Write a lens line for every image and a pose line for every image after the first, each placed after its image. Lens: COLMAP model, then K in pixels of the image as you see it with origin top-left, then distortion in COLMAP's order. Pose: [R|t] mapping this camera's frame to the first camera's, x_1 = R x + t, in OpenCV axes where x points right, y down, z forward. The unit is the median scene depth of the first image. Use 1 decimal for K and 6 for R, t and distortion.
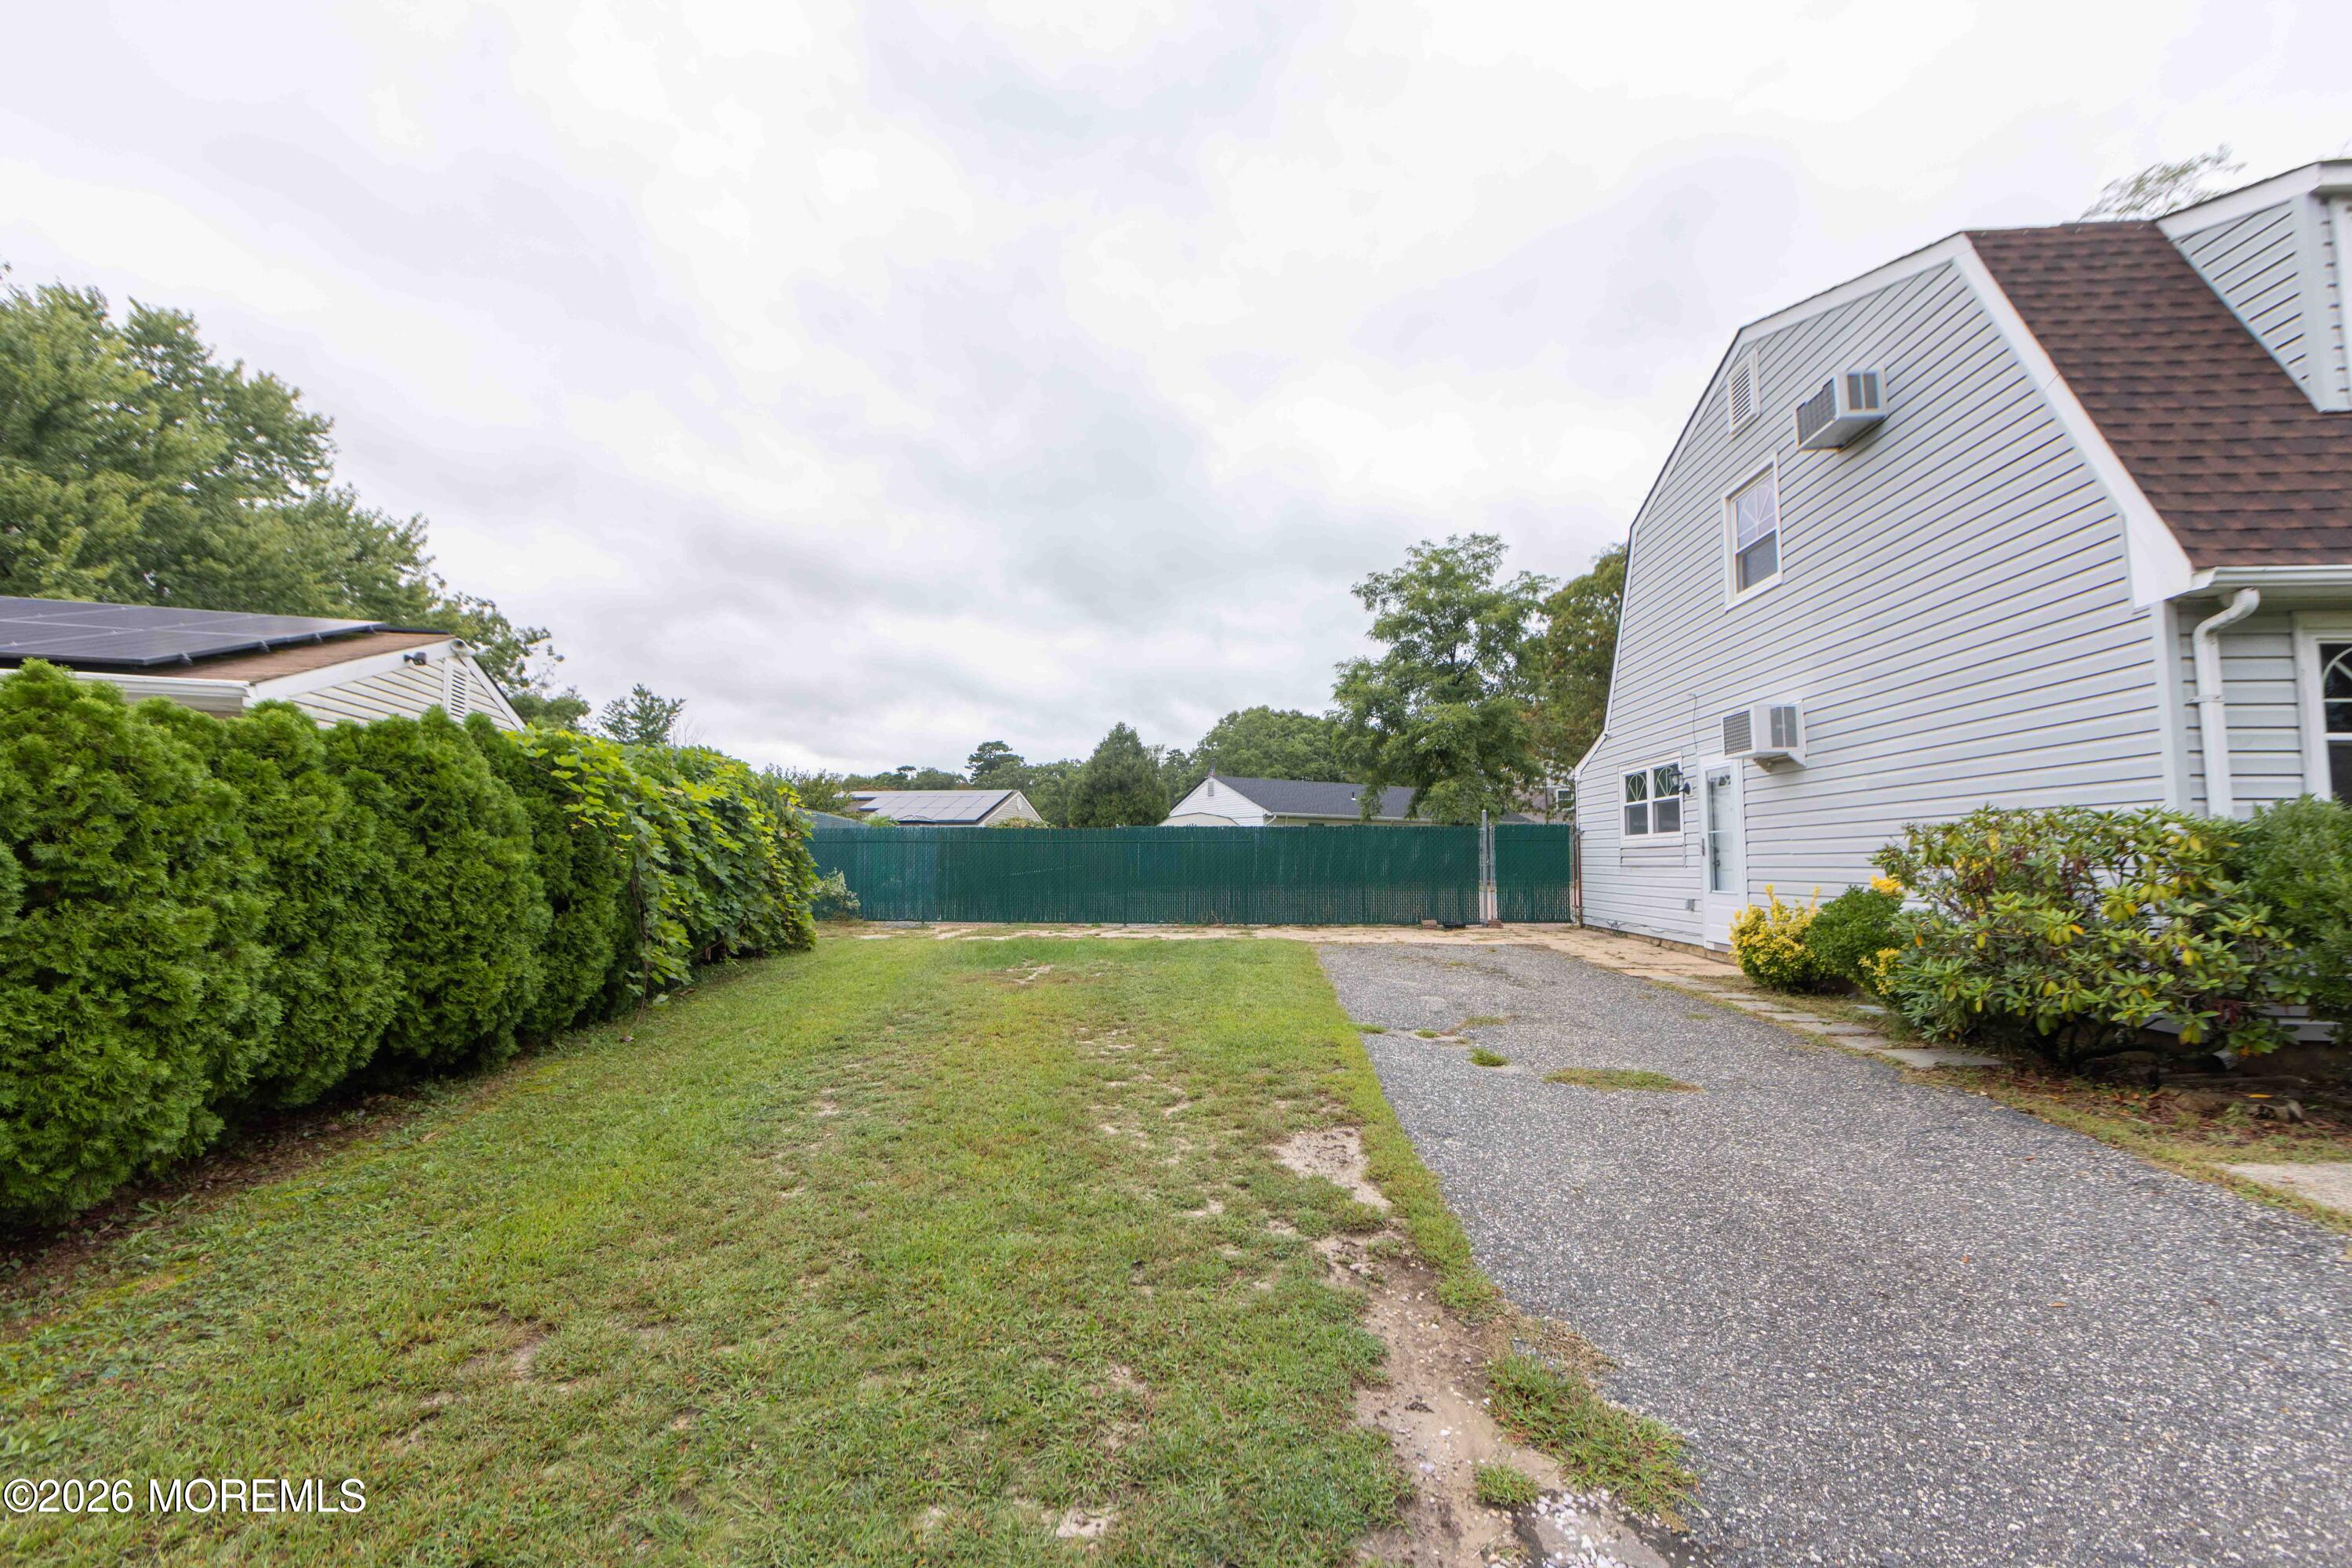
lens RADIAL K [[914.6, 0, 1179.7], [0, 914.6, 786.2], [0, 0, 1]] dist [-0.007309, 0.000168]
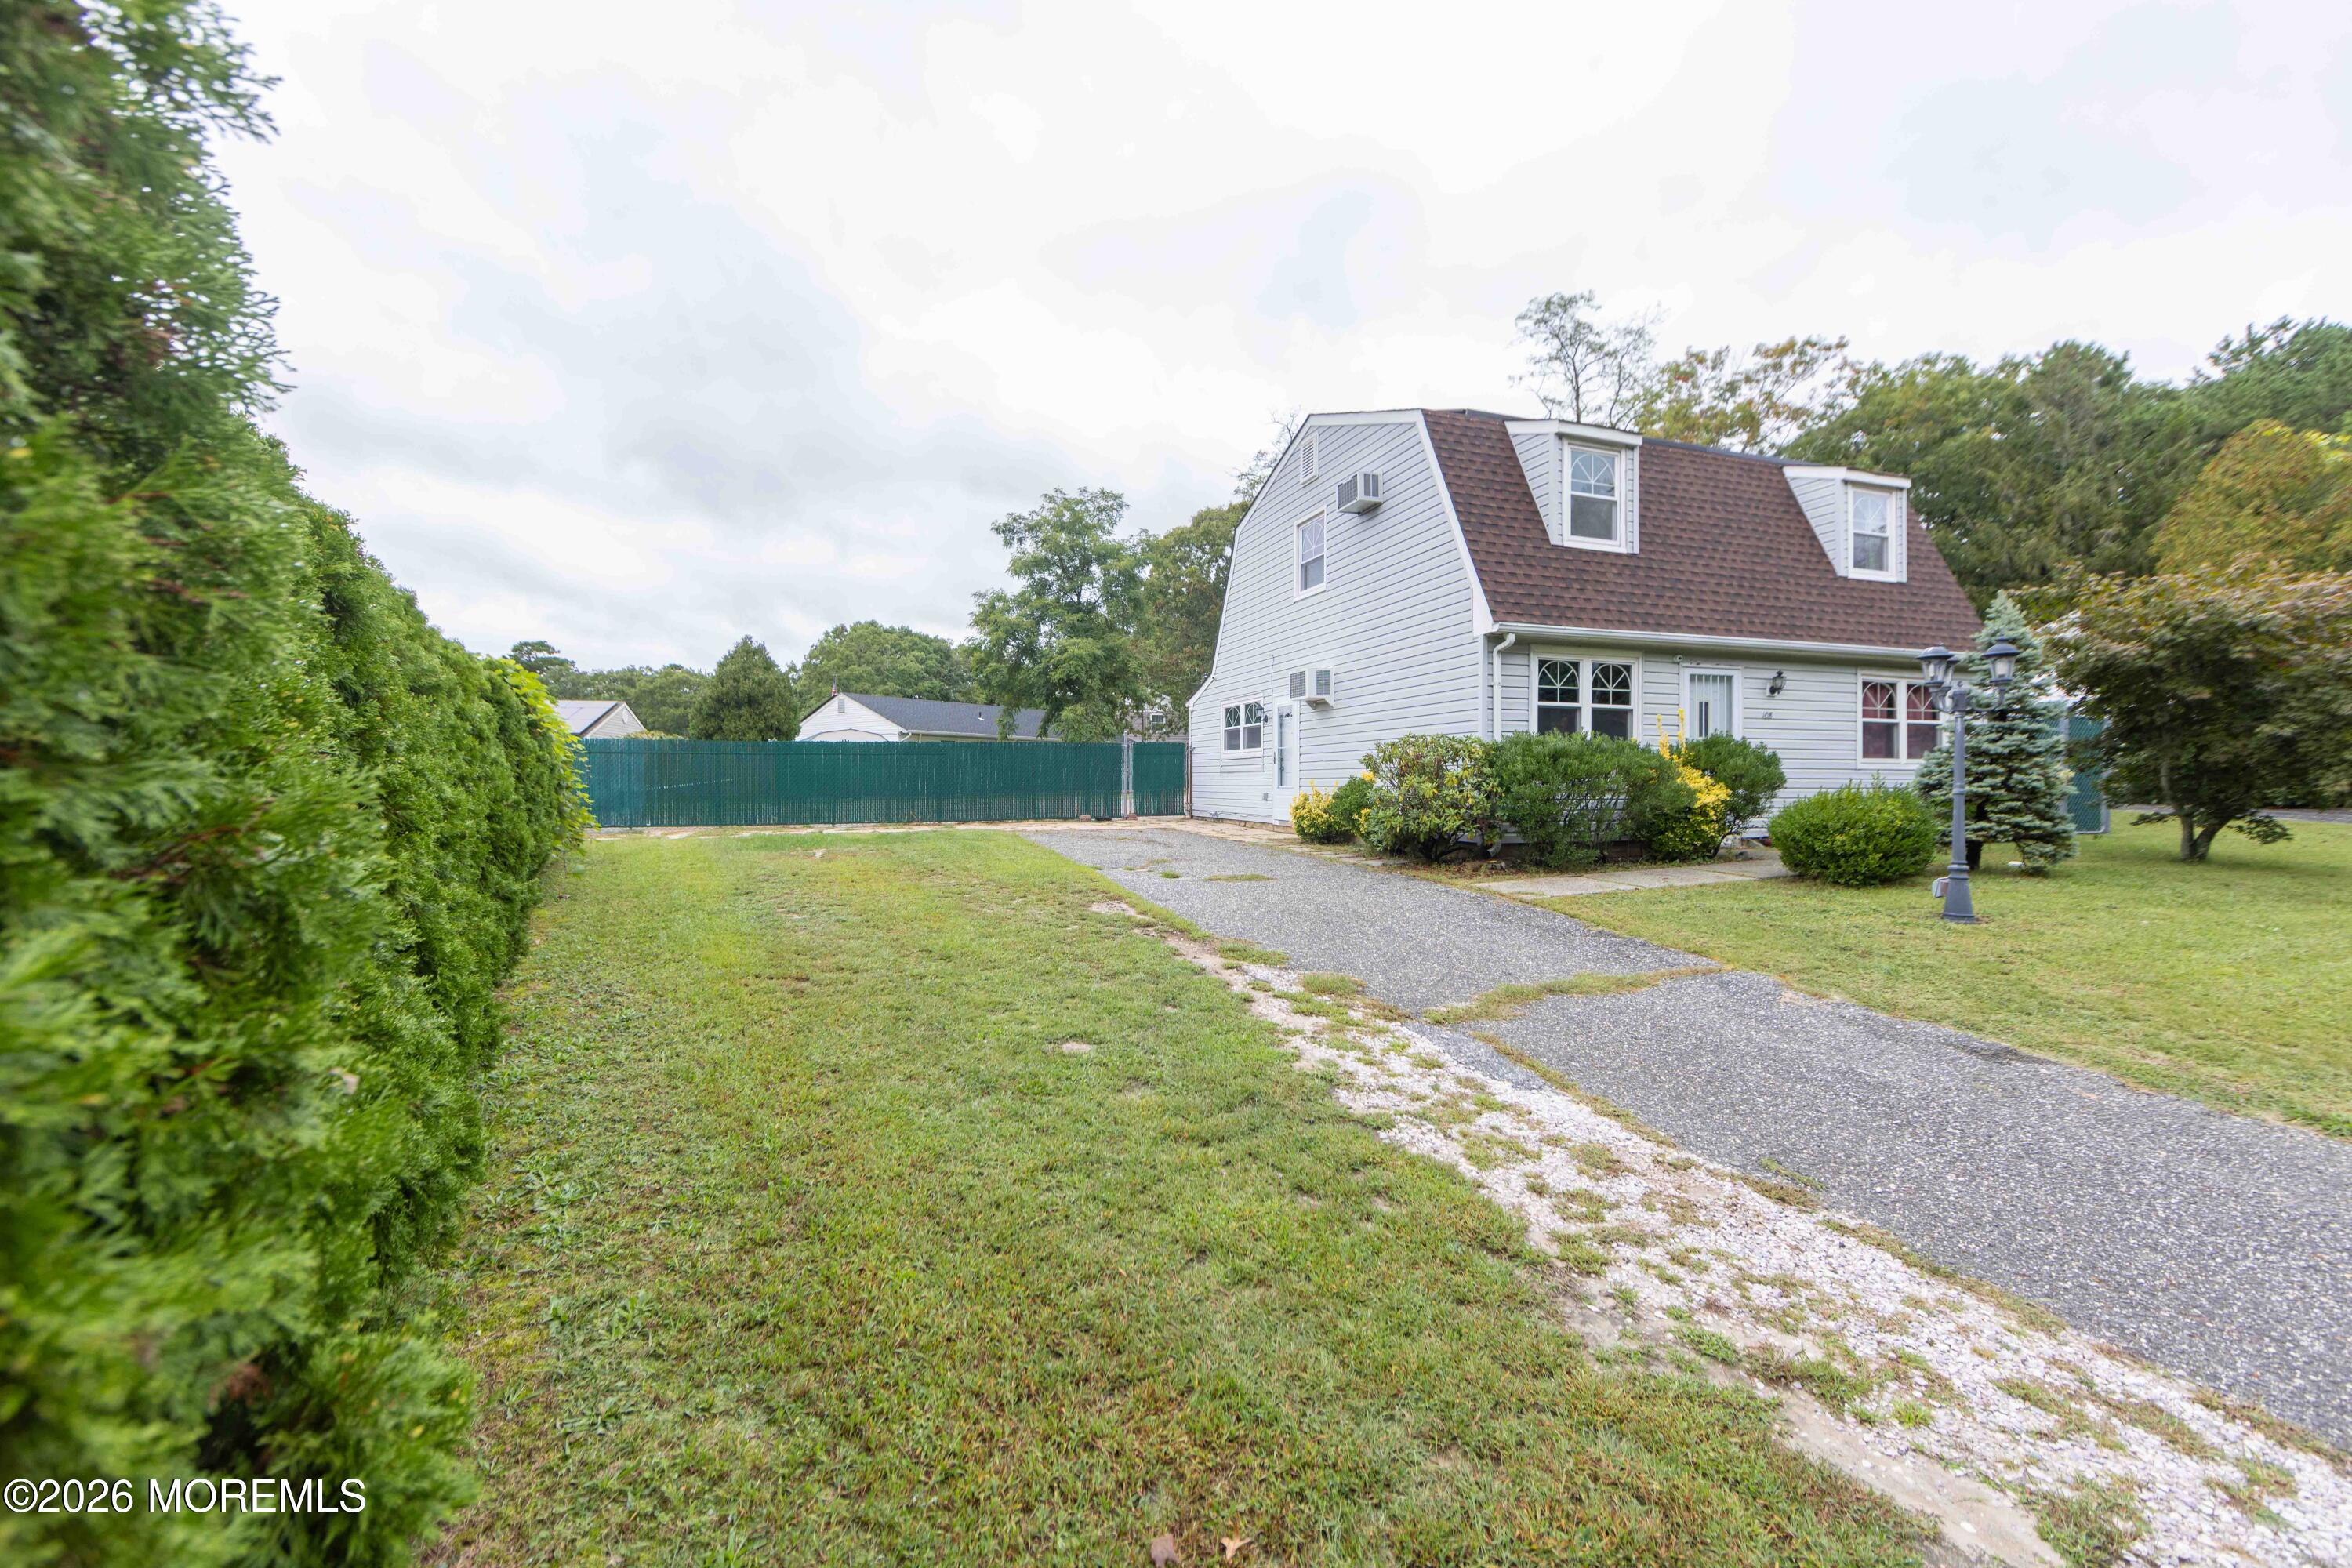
lens RADIAL K [[914.6, 0, 1166.7], [0, 914.6, 781.5], [0, 0, 1]] dist [-0.007309, 0.000168]
pose [[0.913328, -0.007406, 0.407158, -0.146438], [-0.026550, 0.996624, 0.077684, -0.005031], [-0.406359, -0.081761, 0.910048, -0.218999]]
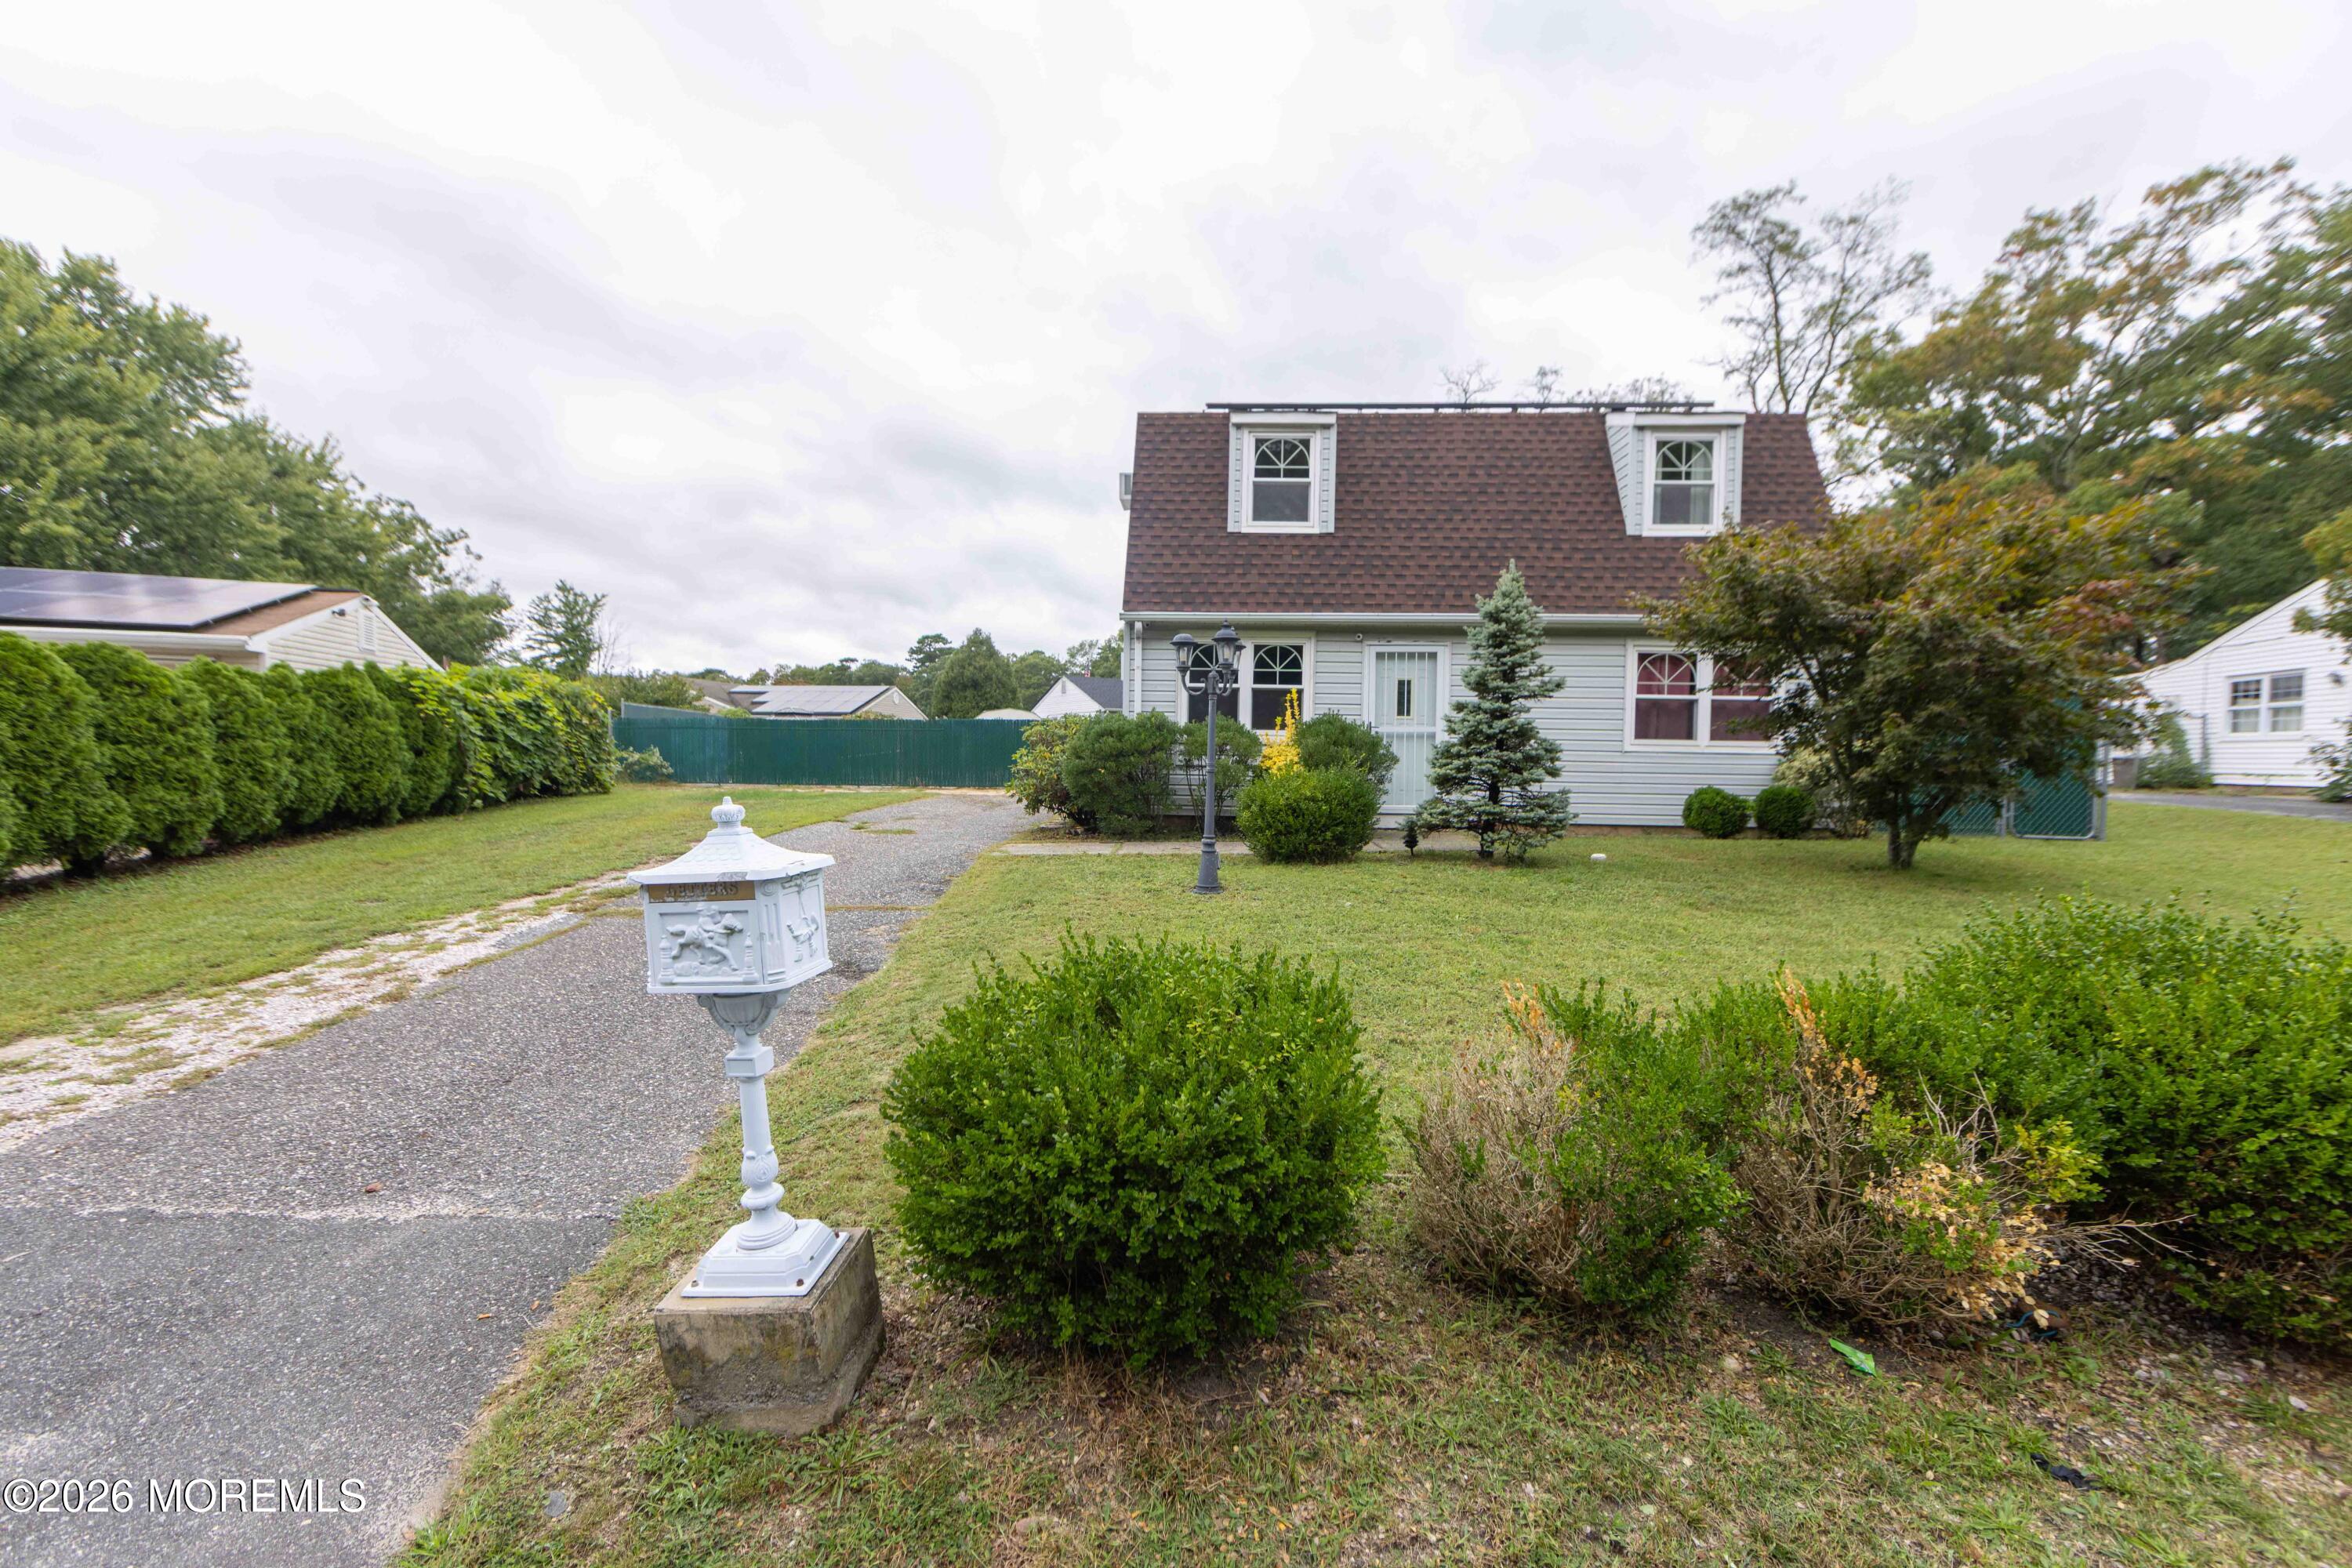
lens RADIAL K [[914.6, 0, 1174.8], [0, 914.6, 786.3], [0, 0, 1]] dist [-0.007309, 0.000168]
pose [[0.999438, 0.008209, 0.032514, 0.403658], [-0.011923, 0.993210, 0.115724, -0.023213], [-0.031343, -0.116047, 0.992749, -0.465246]]
